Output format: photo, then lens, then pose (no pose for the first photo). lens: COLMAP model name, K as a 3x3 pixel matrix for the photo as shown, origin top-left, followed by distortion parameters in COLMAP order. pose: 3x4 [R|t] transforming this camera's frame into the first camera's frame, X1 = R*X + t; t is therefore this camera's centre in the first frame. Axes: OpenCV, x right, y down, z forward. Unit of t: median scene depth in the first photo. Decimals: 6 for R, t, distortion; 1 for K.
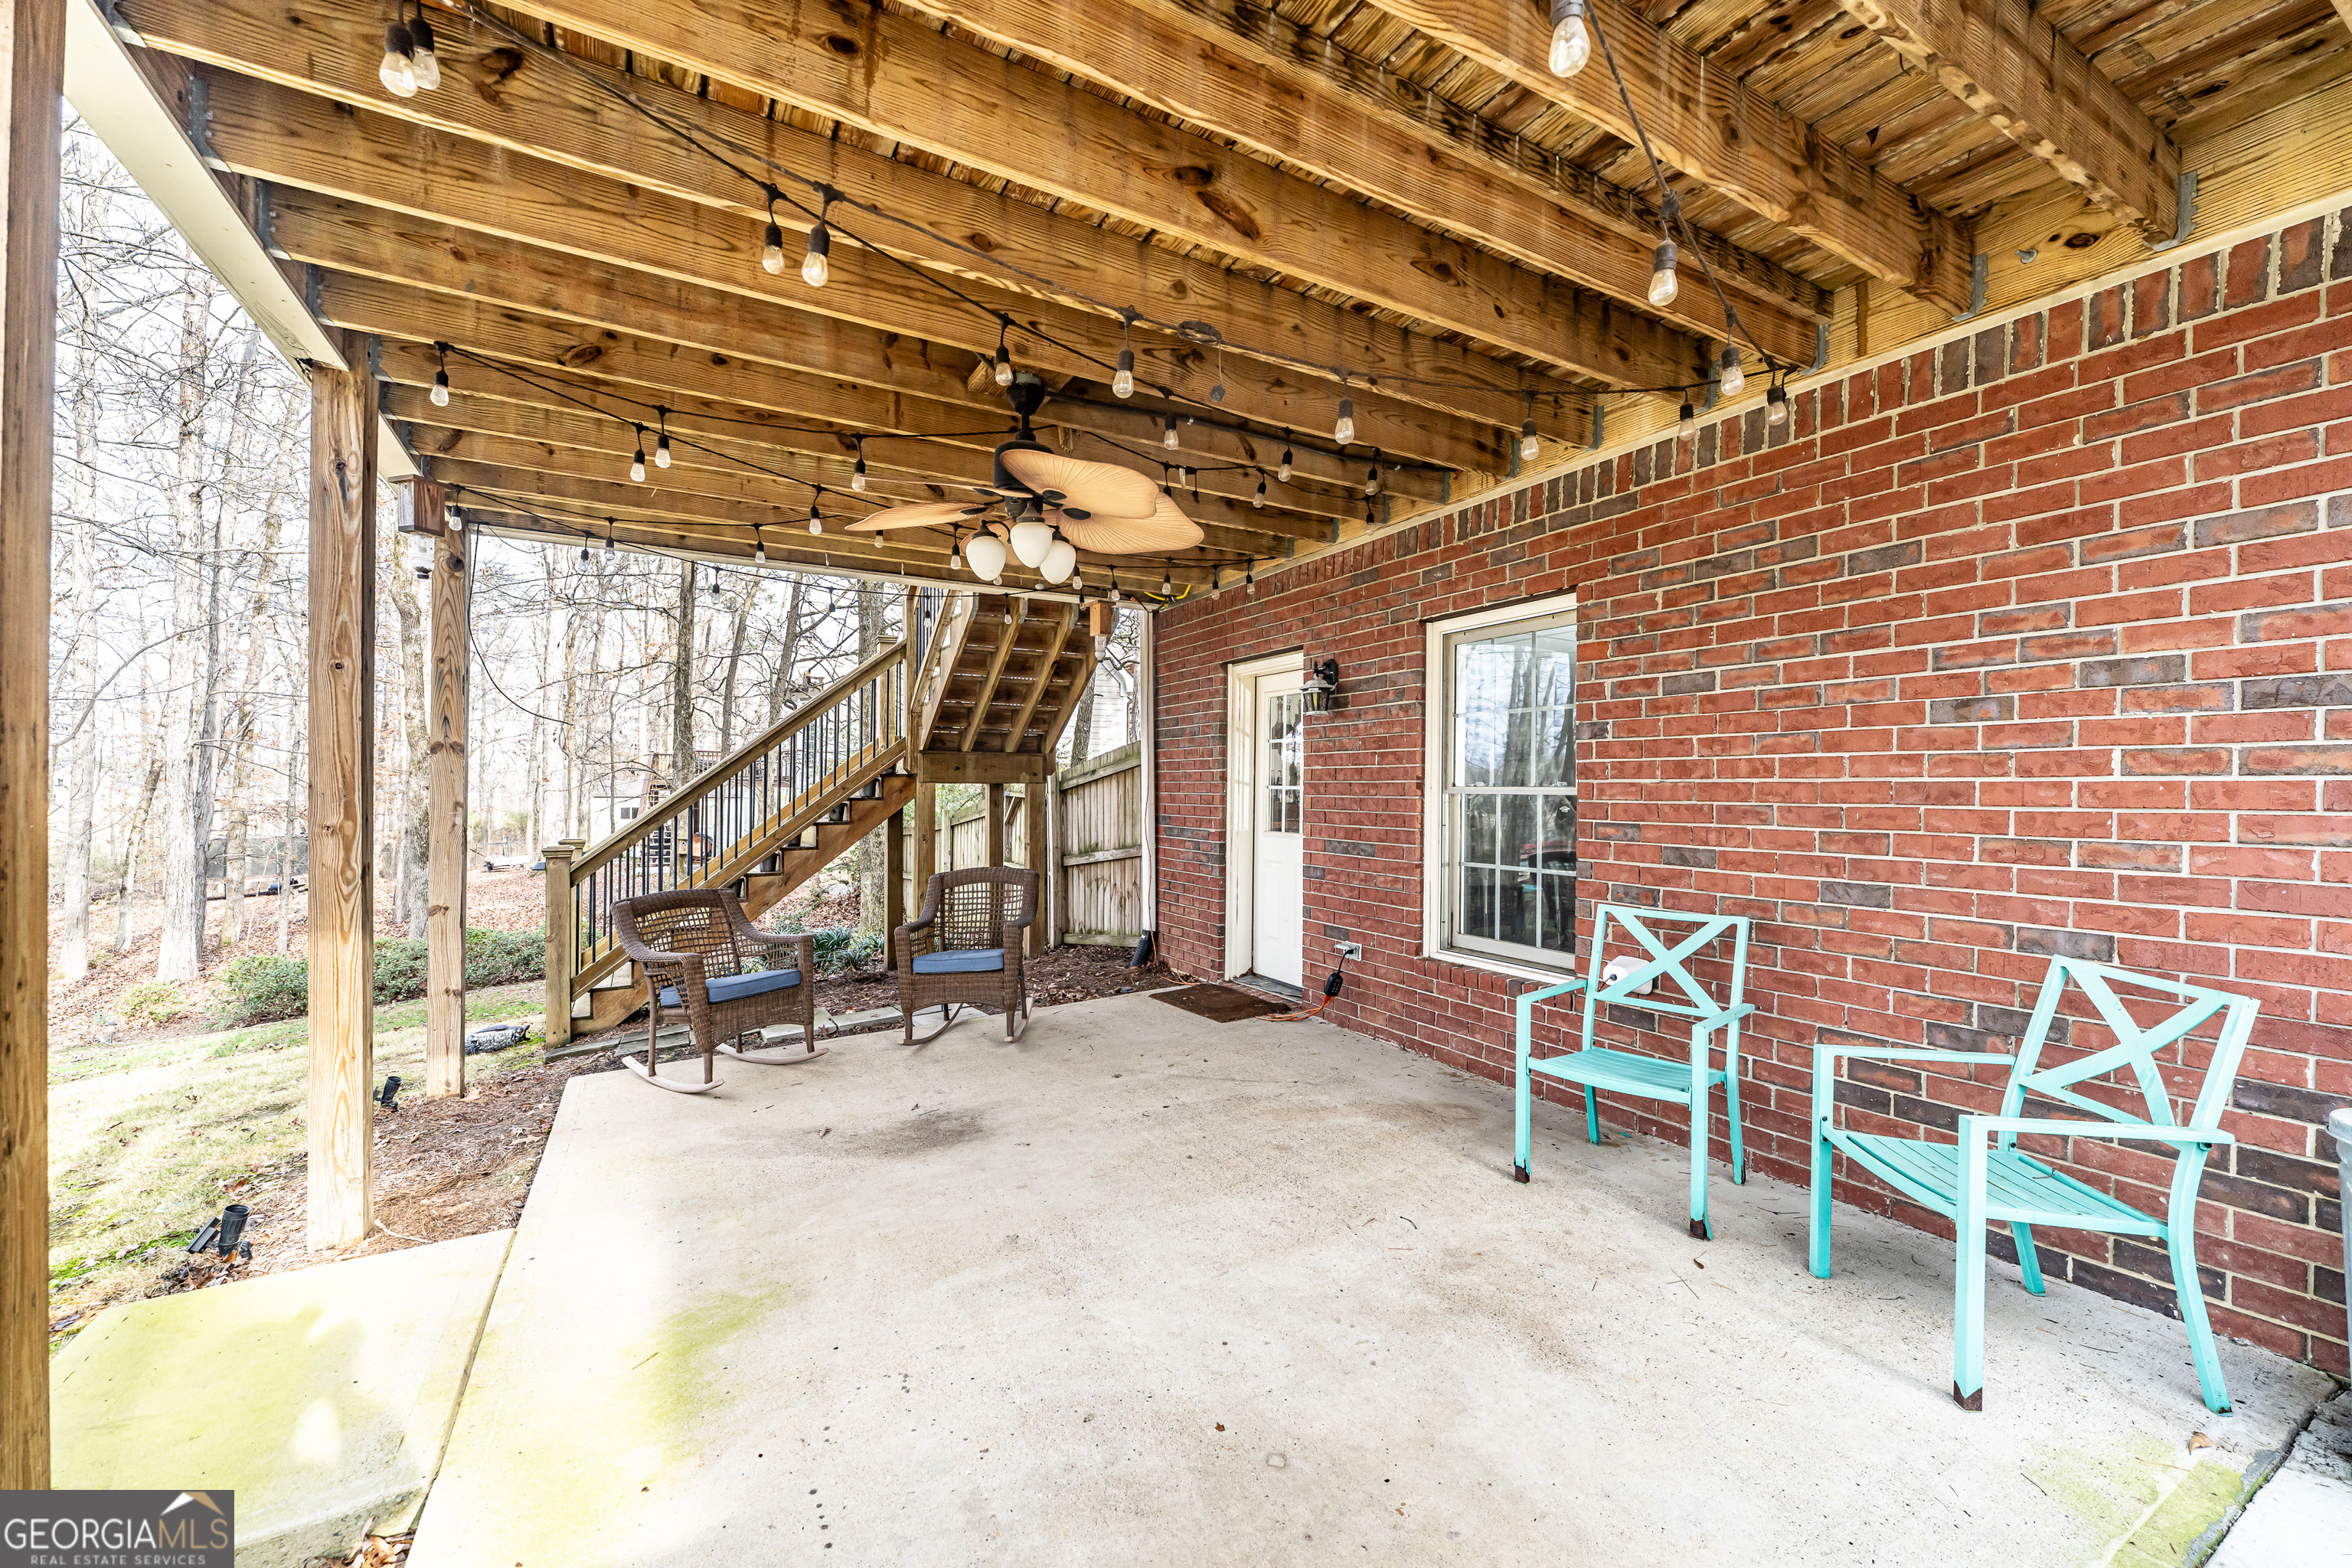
lens RADIAL K [[934.6, 0, 1161.0], [0, 934.6, 793.4], [0, 0, 1]] dist [-0.000128, 0.000179]
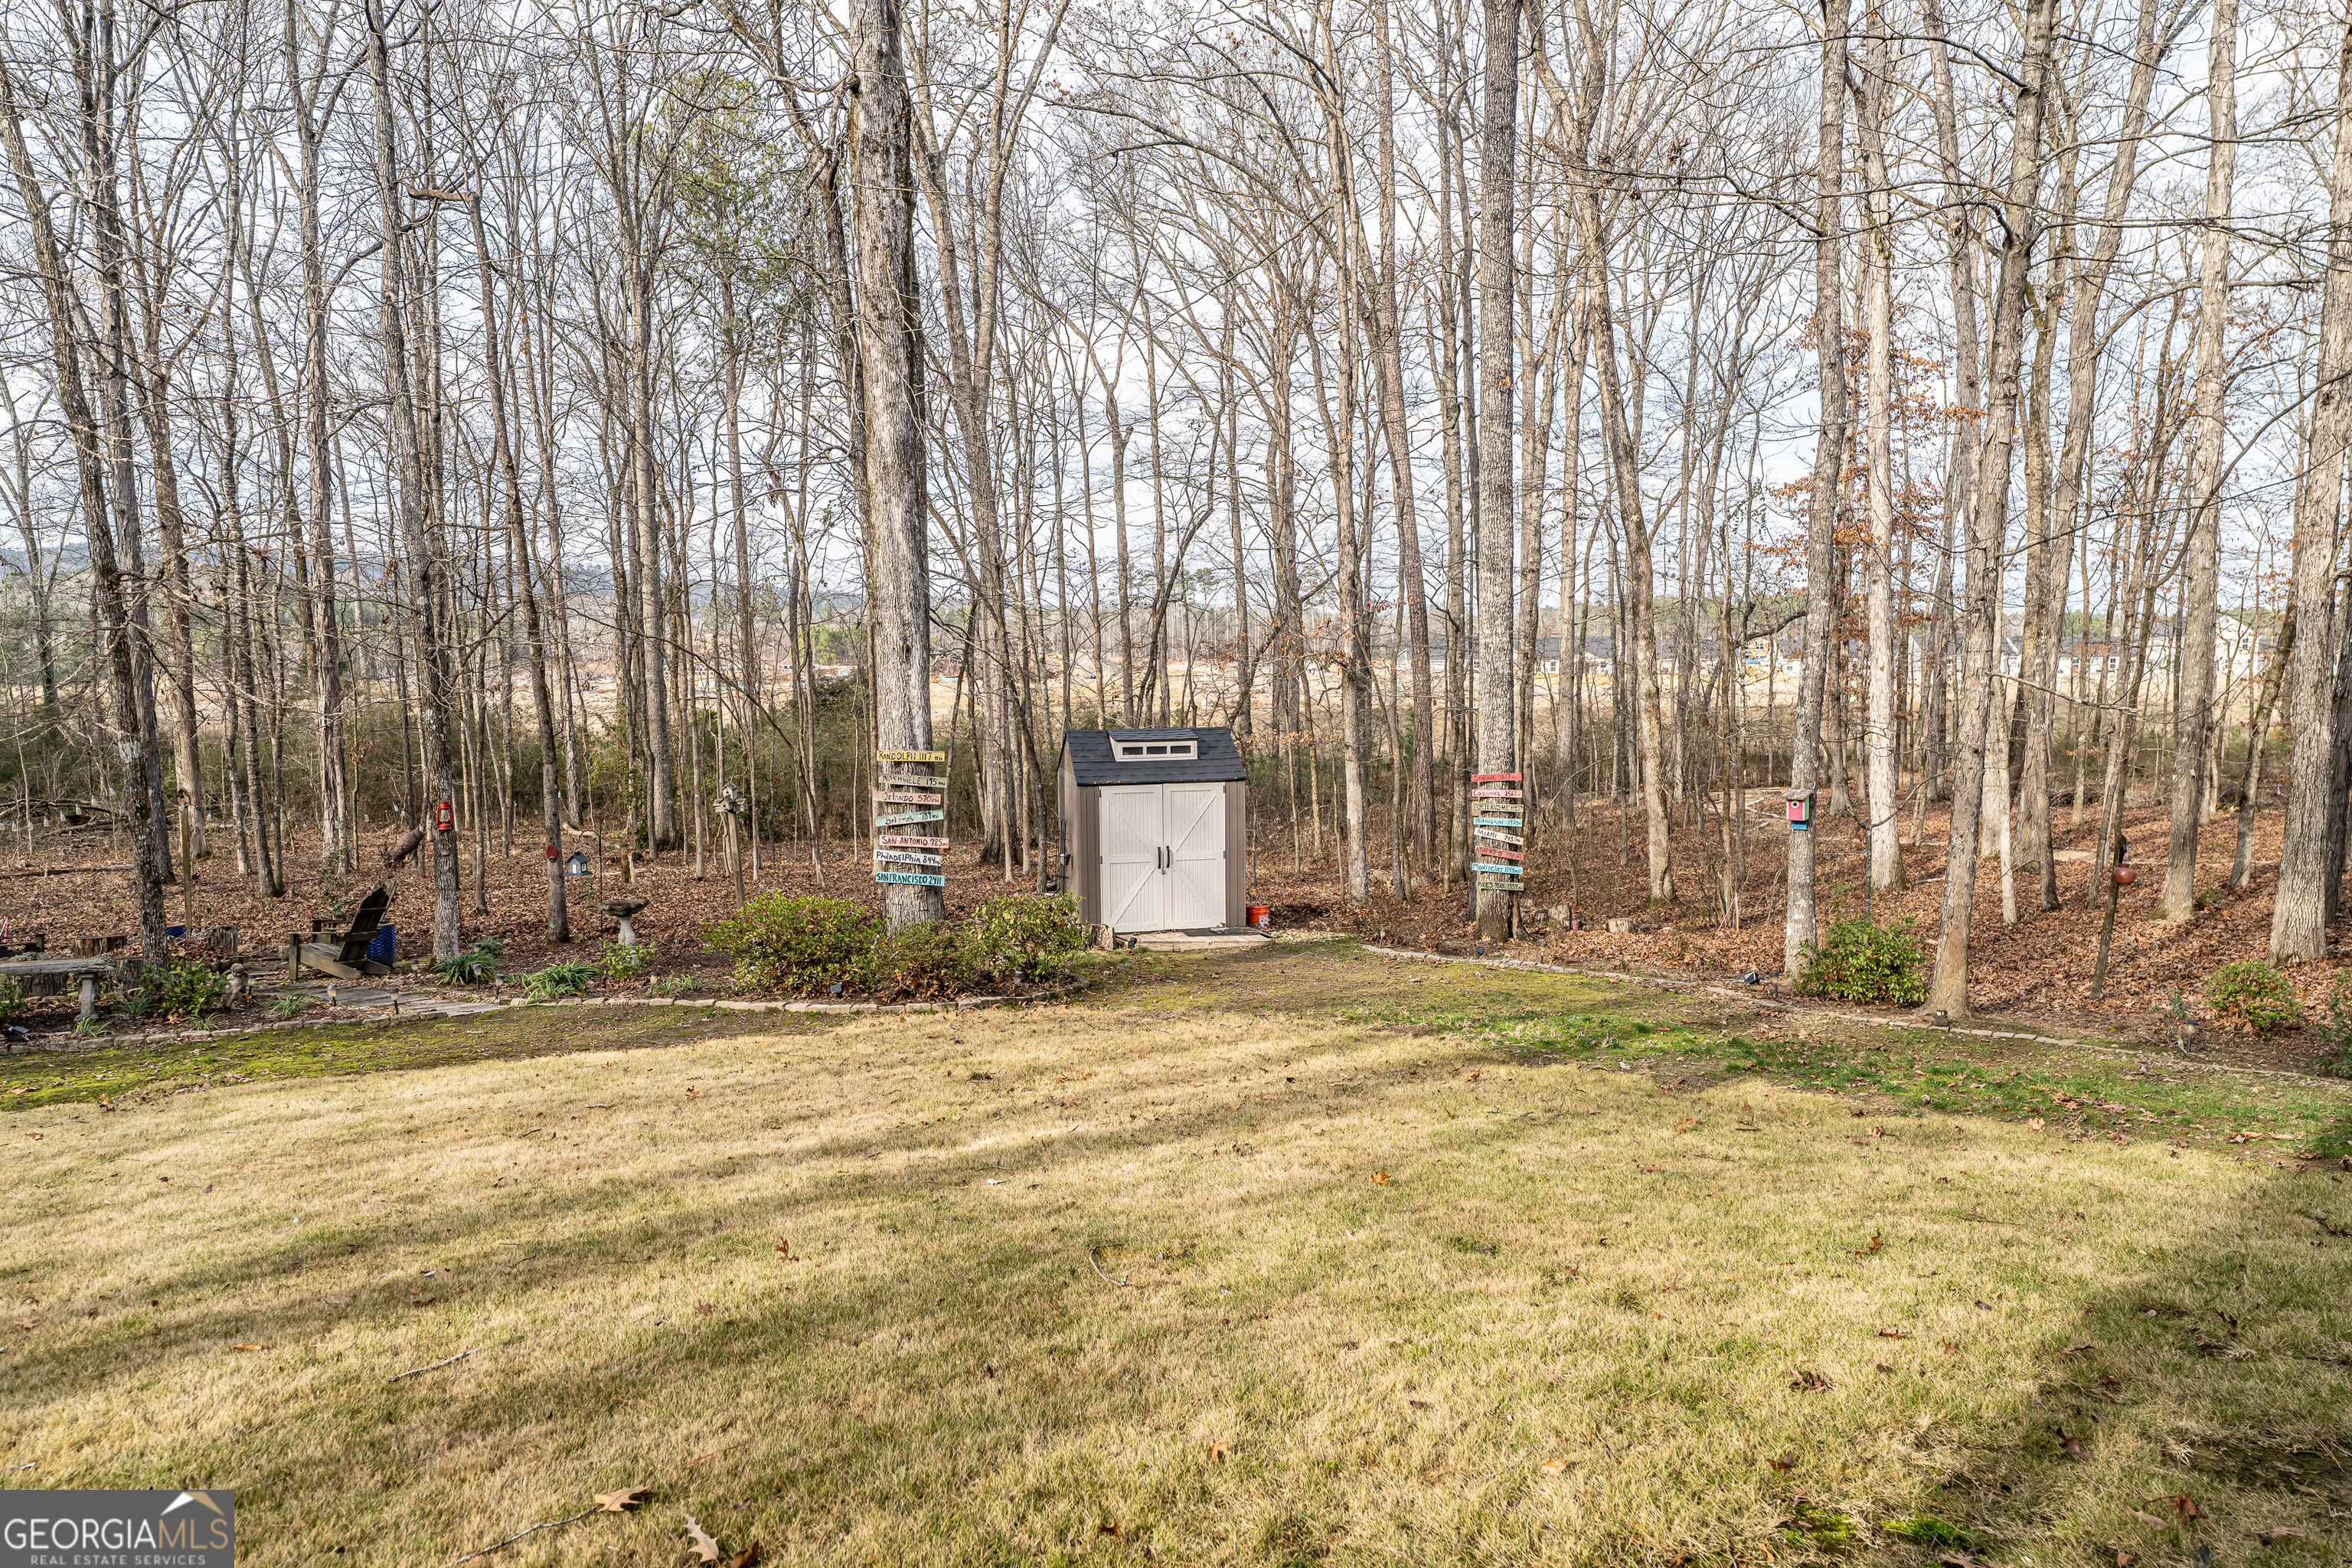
lens RADIAL K [[1509.4, 0, 1168.1], [0, 1509.4, 795.5], [0, 0, 1]] dist [-0.001122, -0.001439]
pose [[0.102131, 0.075874, -0.991873, -0.536789], [0.019325, 0.996747, 0.078237, -0.007220], [0.994583, -0.027158, 0.100333, 0.598804]]
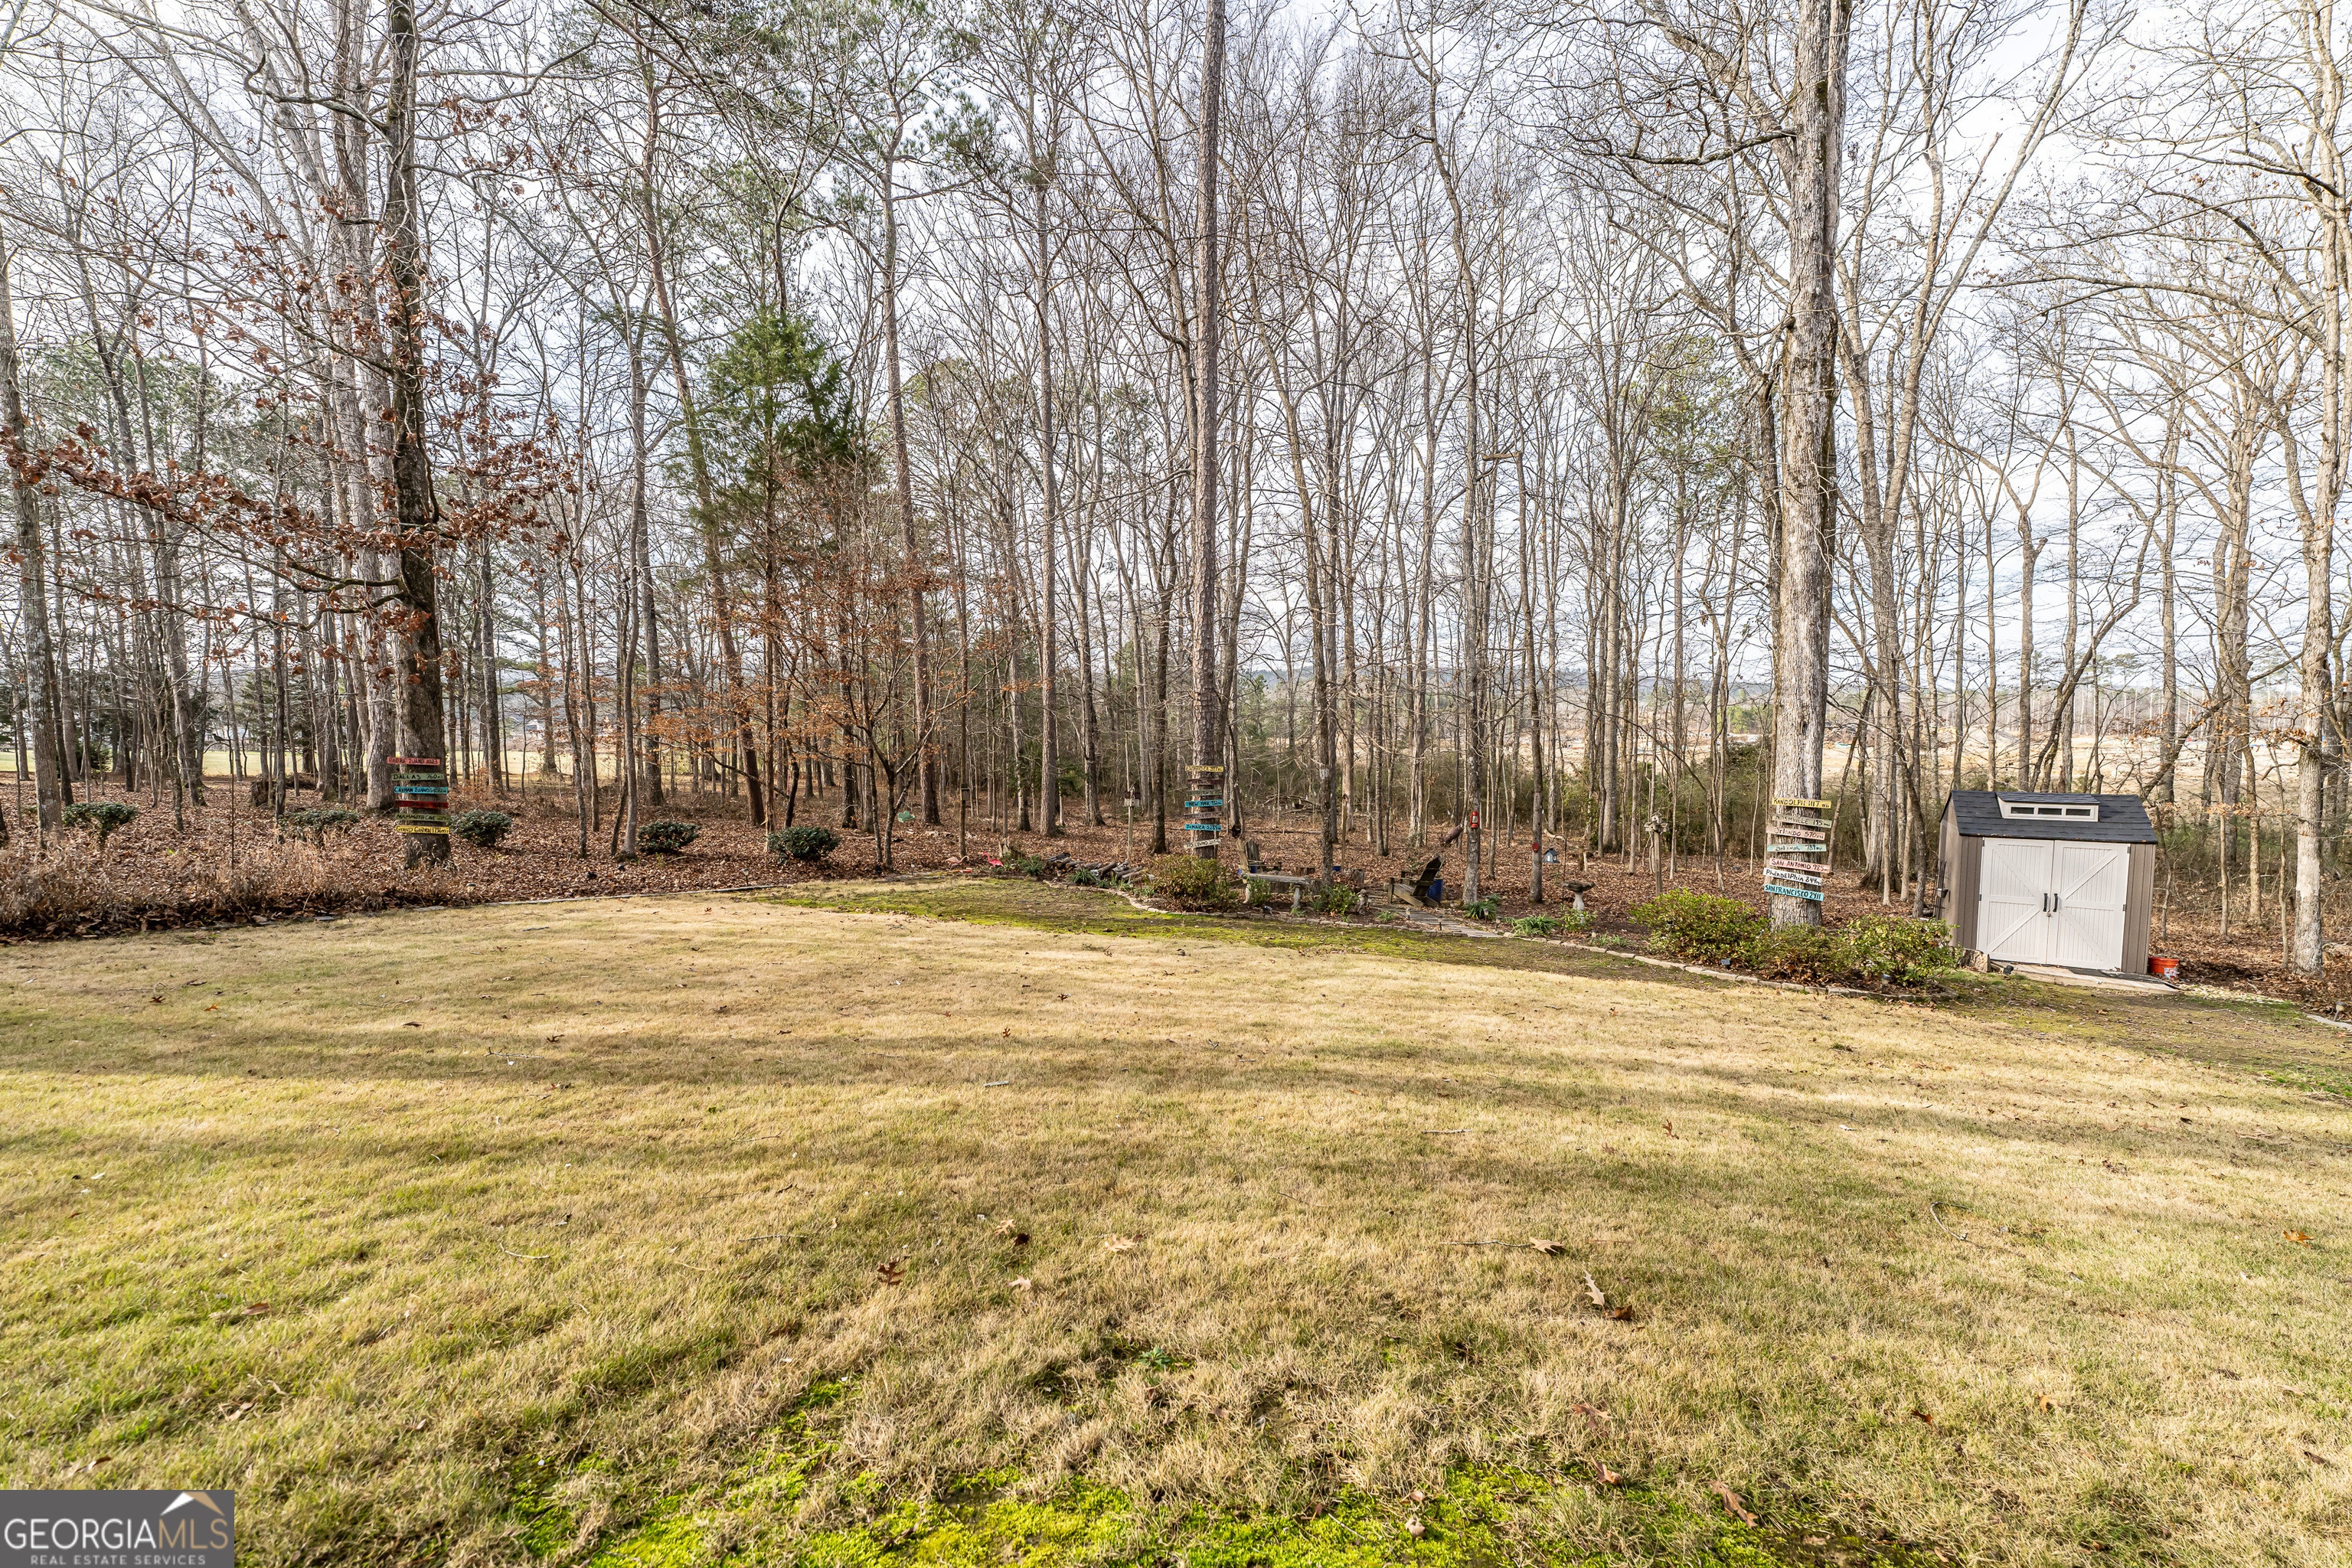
lens RADIAL K [[934.6, 0, 1166.5], [0, 934.6, 792.0], [0, 0, 1]] dist [-0.000128, 0.000179]
pose [[-0.619068, 0.037105, -0.784460, -0.505896], [-0.004909, 0.998681, 0.051112, -0.012021], [0.785322, 0.035493, -0.618069, 0.609359]]
